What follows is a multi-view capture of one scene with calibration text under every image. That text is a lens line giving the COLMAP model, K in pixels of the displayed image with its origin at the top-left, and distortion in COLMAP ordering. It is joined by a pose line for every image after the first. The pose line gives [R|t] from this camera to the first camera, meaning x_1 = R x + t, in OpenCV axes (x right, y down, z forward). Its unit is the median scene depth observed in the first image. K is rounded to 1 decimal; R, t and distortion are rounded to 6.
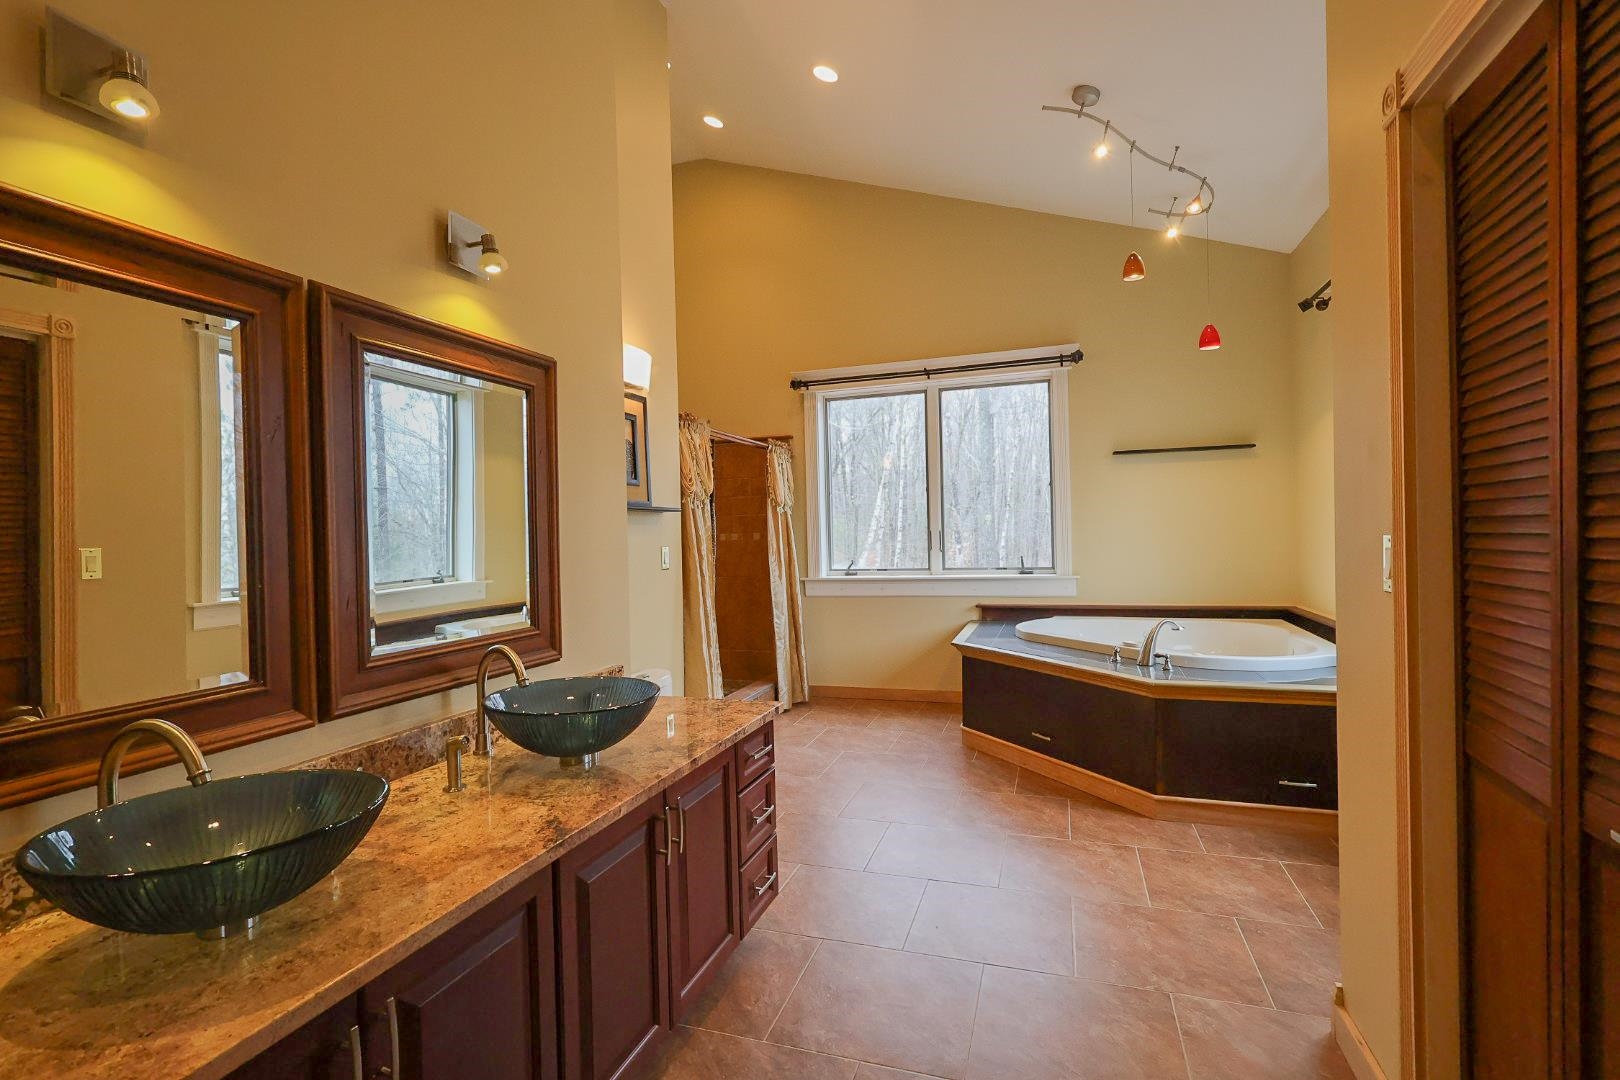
lens RADIAL K [[766.0, 0, 806.6], [0, 766.0, 542.5], [0, 0, 1]] dist [0.000673, 0.000175]
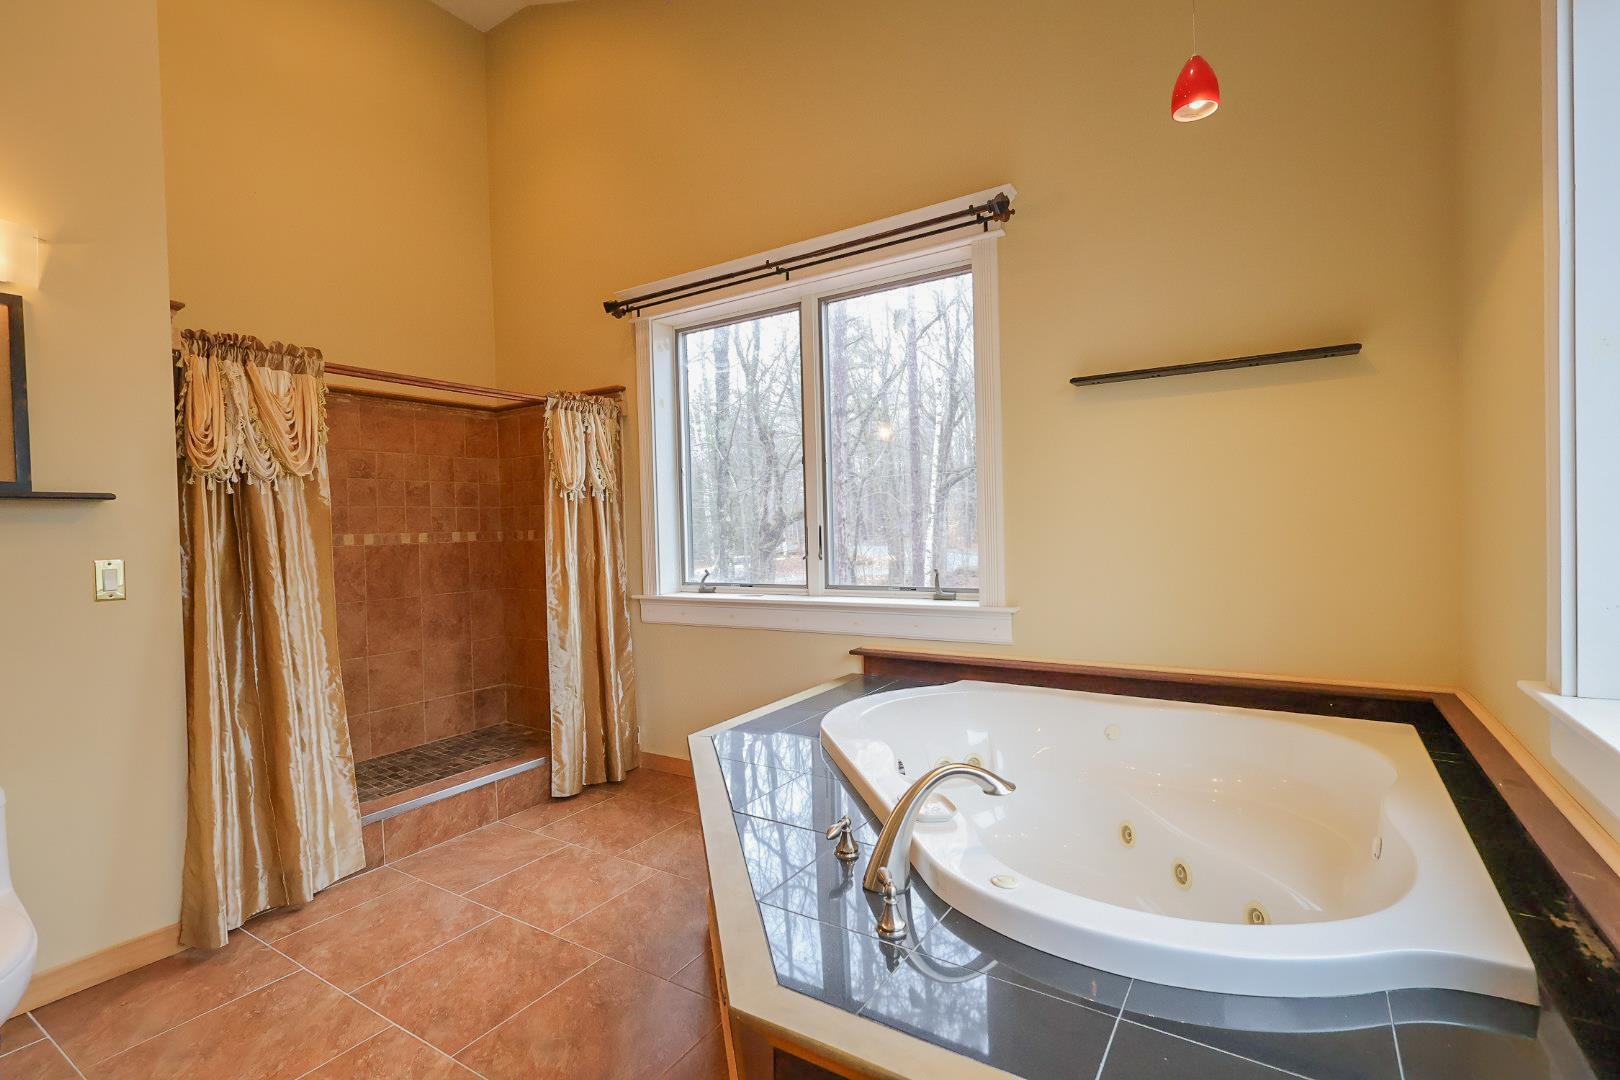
lens RADIAL K [[765.7, 0, 781.8], [0, 765.7, 542.5], [0, 0, 1]] dist [-0.008213, -0.000164]
pose [[0.966863, 0.004913, -0.255248, 0.309845], [-0.000902, 0.999874, 0.015829, -0.012183], [0.255293, -0.015074, 0.966746, 0.394698]]
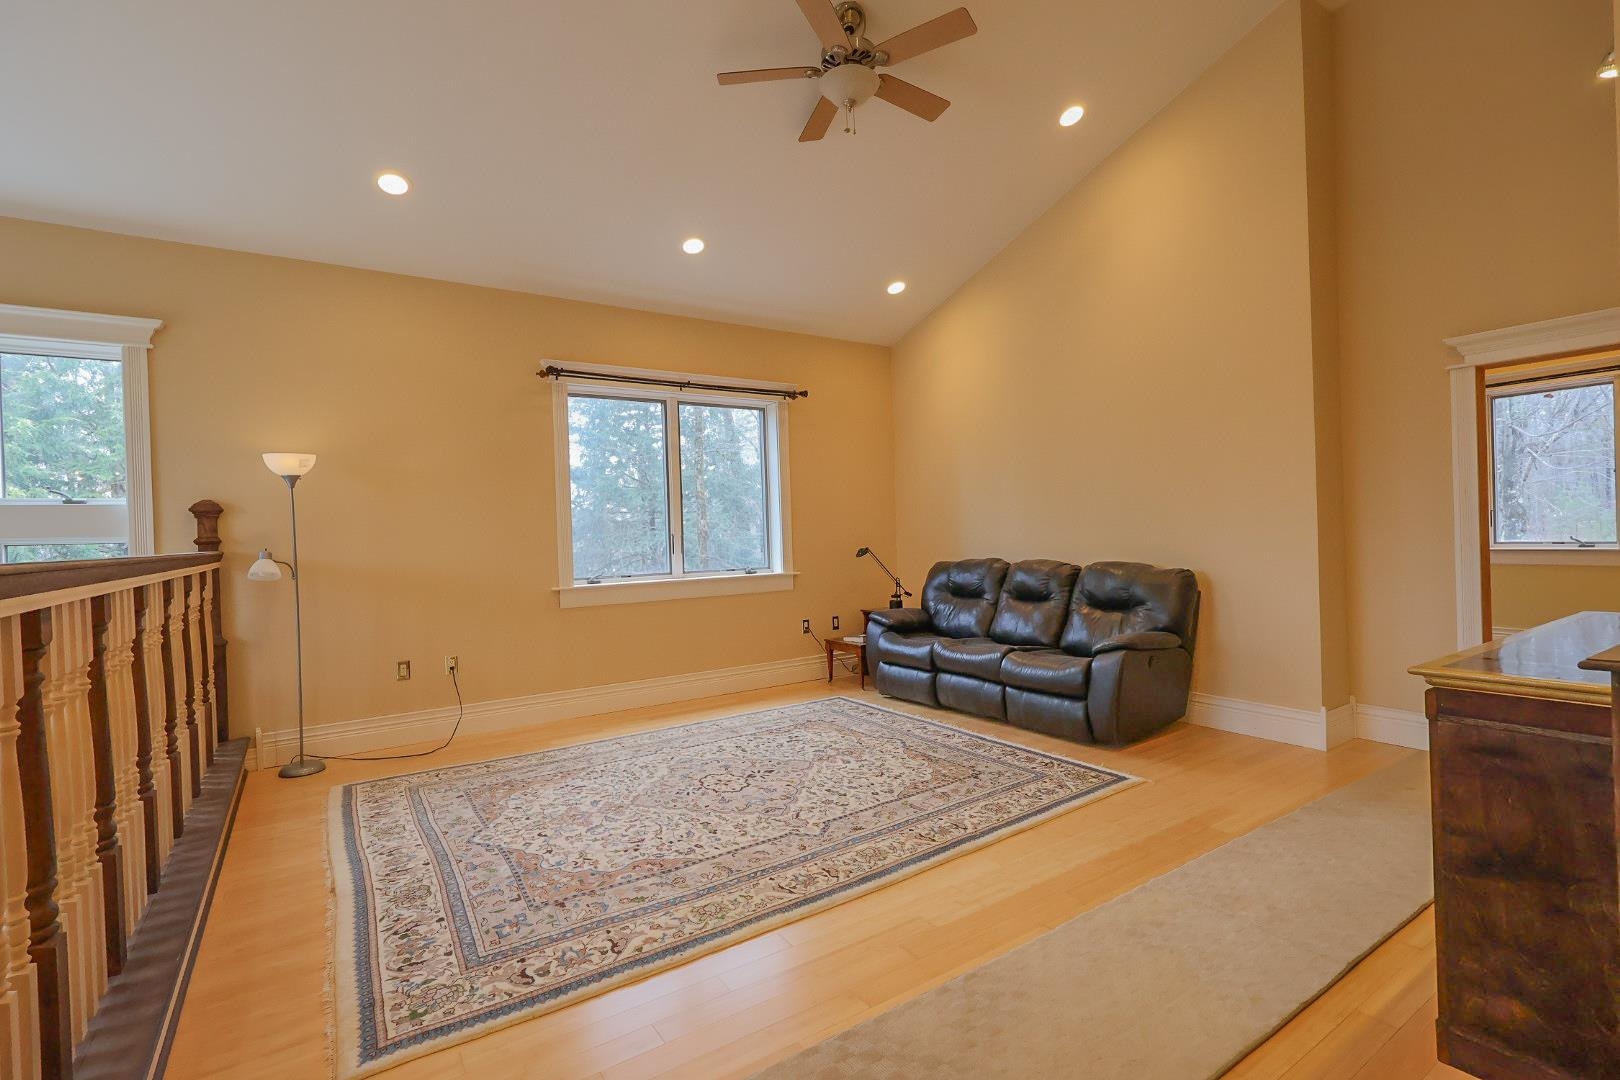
lens RADIAL K [[750.9, 0, 803.5], [0, 750.9, 537.2], [0, 0, 1]] dist [-0.002851, 0.006215]
pose [[0.611708, 0.005768, 0.791062, -0.543235], [0.020627, 0.999517, -0.023238, 0.013231], [-0.790814, 0.030532, 0.611294, 0.241891]]
